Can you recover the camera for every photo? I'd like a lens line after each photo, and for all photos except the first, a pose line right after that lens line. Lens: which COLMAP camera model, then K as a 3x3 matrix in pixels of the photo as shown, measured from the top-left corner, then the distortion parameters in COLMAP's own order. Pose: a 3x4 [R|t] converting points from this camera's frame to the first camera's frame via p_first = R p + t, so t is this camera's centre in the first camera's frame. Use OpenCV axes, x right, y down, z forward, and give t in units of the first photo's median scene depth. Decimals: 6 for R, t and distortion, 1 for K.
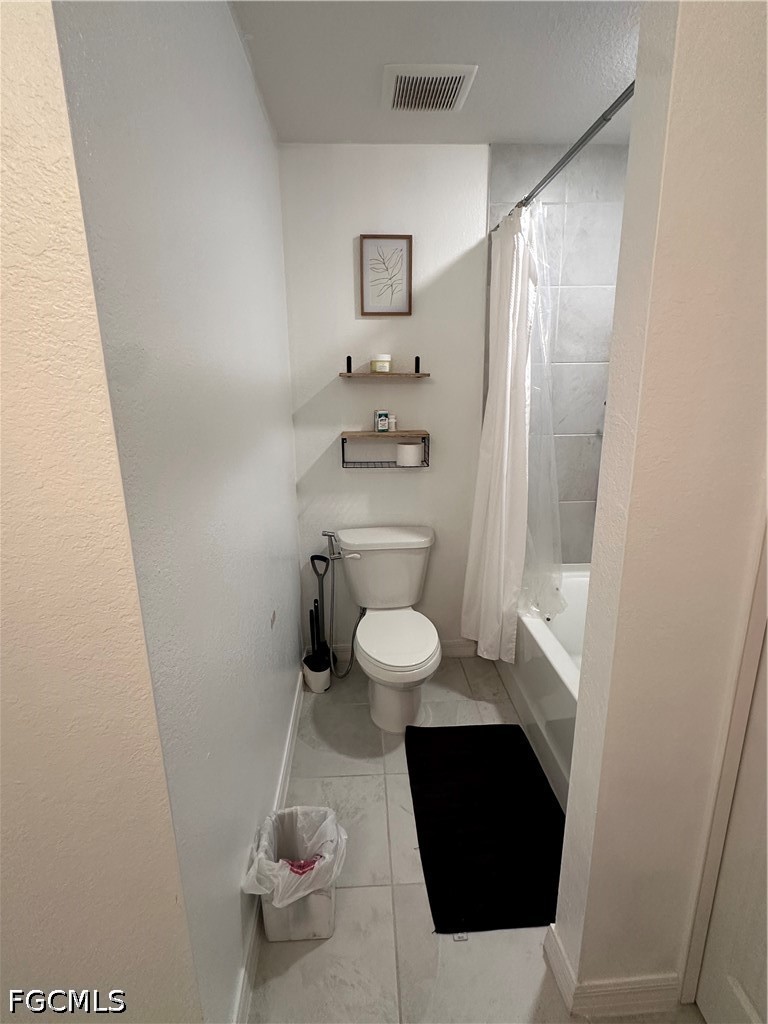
lens RADIAL K [[512.5, 0, 384.7], [0, 512.5, 511.9], [0, 0, 1]] dist [-0.004834, 0.000835]
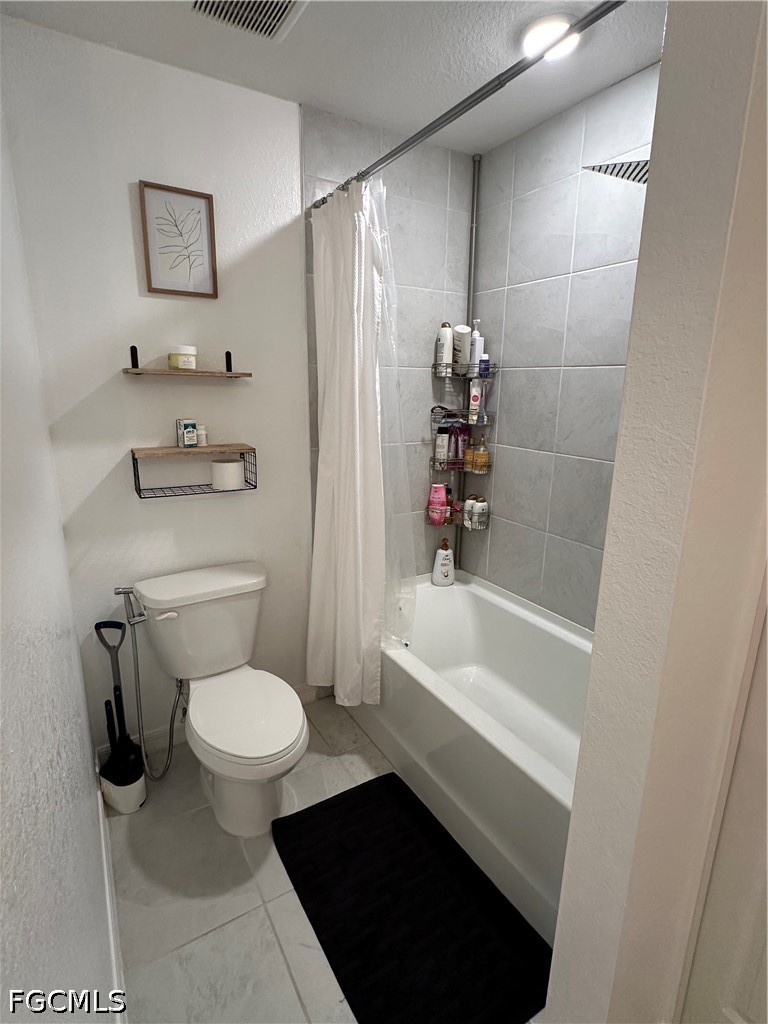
lens RADIAL K [[512.5, 0, 384.7], [0, 512.5, 511.9], [0, 0, 1]] dist [-0.004834, 0.000835]
pose [[0.880270, -0.091181, 0.465629, -0.116620], [0.096572, 0.995250, 0.012324, -0.042646], [-0.464541, 0.034118, 0.884894, 0.195931]]
